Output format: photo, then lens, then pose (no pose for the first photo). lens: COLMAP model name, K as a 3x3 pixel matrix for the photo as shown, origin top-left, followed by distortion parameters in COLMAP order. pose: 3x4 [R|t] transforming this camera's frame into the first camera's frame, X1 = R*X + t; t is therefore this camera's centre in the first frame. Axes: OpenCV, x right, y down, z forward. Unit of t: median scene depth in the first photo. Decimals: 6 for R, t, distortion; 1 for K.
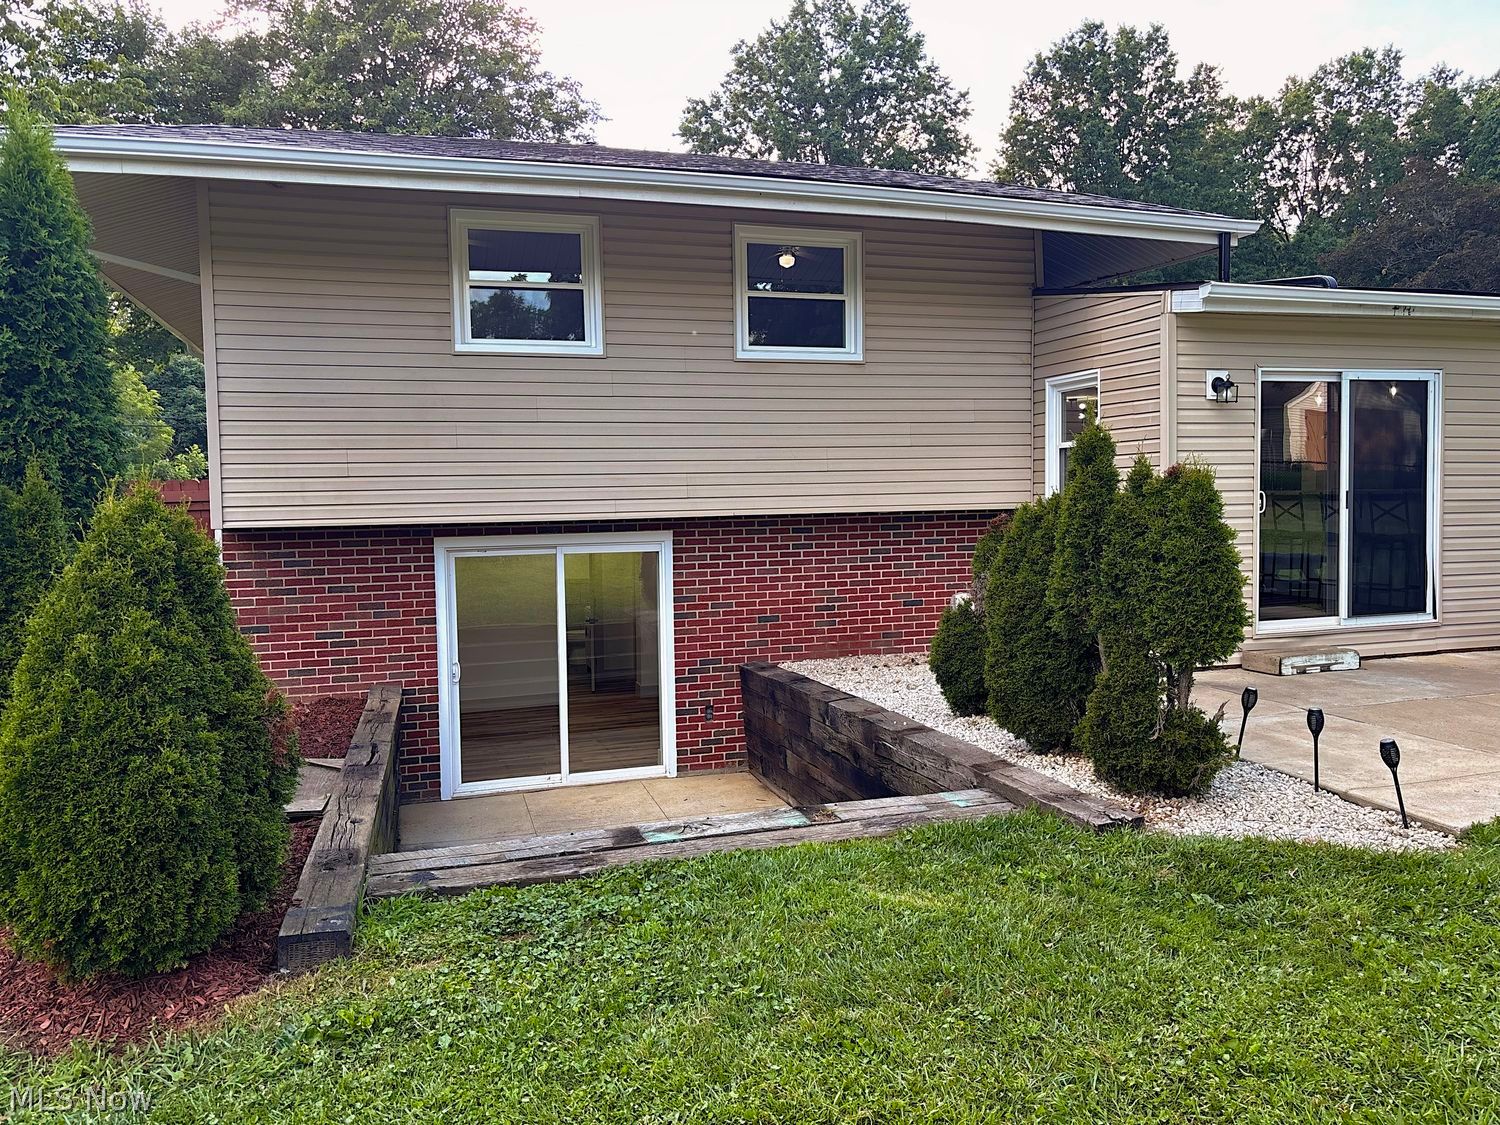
lens RADIAL K [[1135.0, 0, 740.6], [0, 1135.0, 559.6], [0, 0, 1]] dist [0.064670, -0.079801]
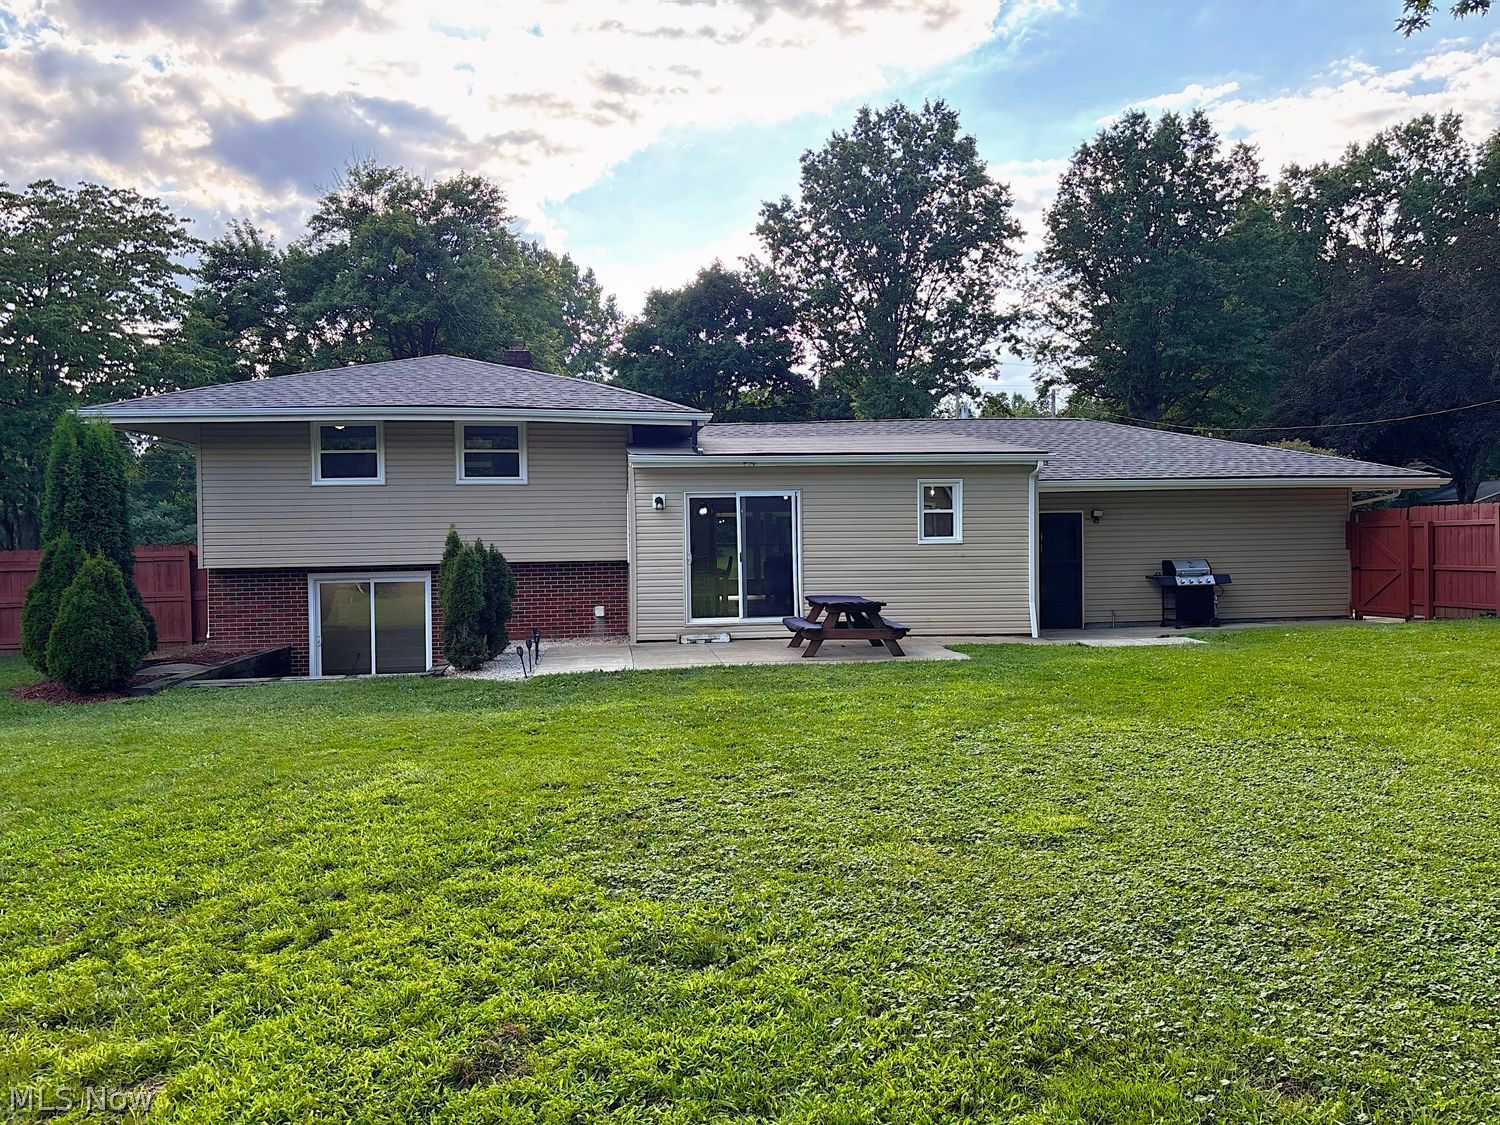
lens RADIAL K [[1143.9, 0, 740.4], [0, 1143.9, 555.9], [0, 0, 1]] dist [0.061617, -0.070268]
pose [[0.985554, 0.002856, -0.169335, 0.791930], [-0.009943, 0.999109, -0.041017, 0.023742], [0.169067, 0.042108, 0.984705, -0.845813]]
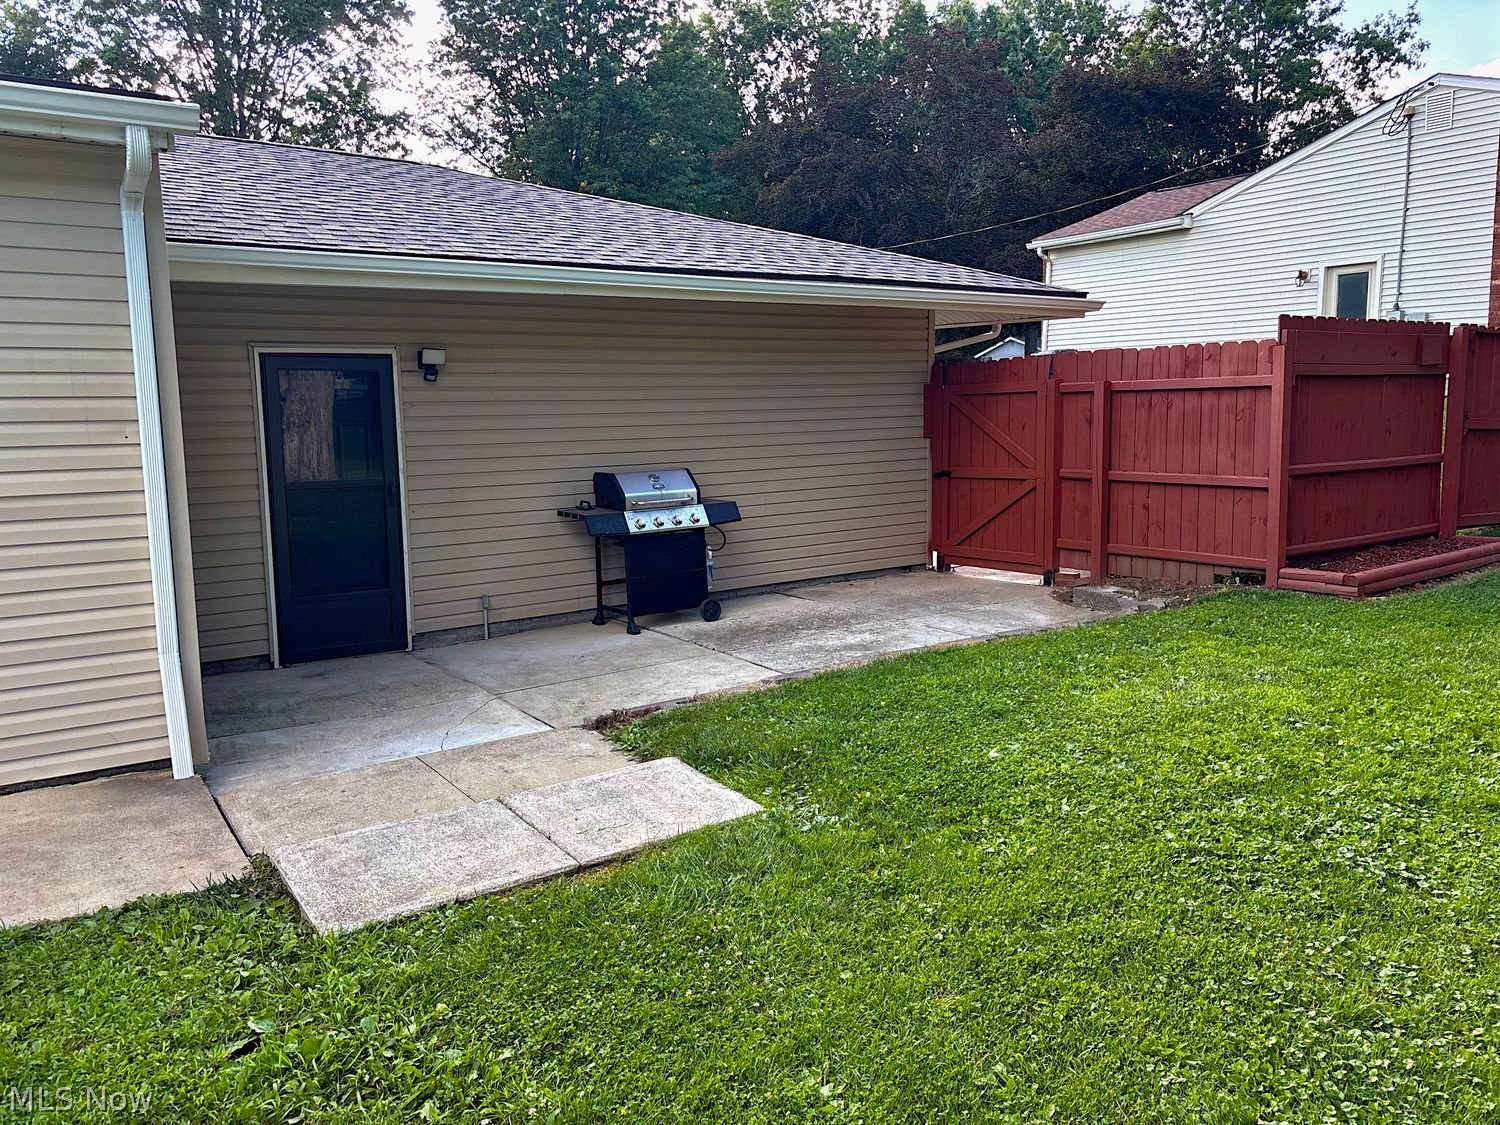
lens RADIAL K [[1143.9, 0, 740.4], [0, 1143.9, 555.9], [0, 0, 1]] dist [0.061617, -0.070268]
pose [[0.953064, -0.042635, 0.299753, 1.036913], [0.022141, 0.997199, 0.071437, -0.059197], [-0.301960, -0.061447, 0.951338, 0.485723]]
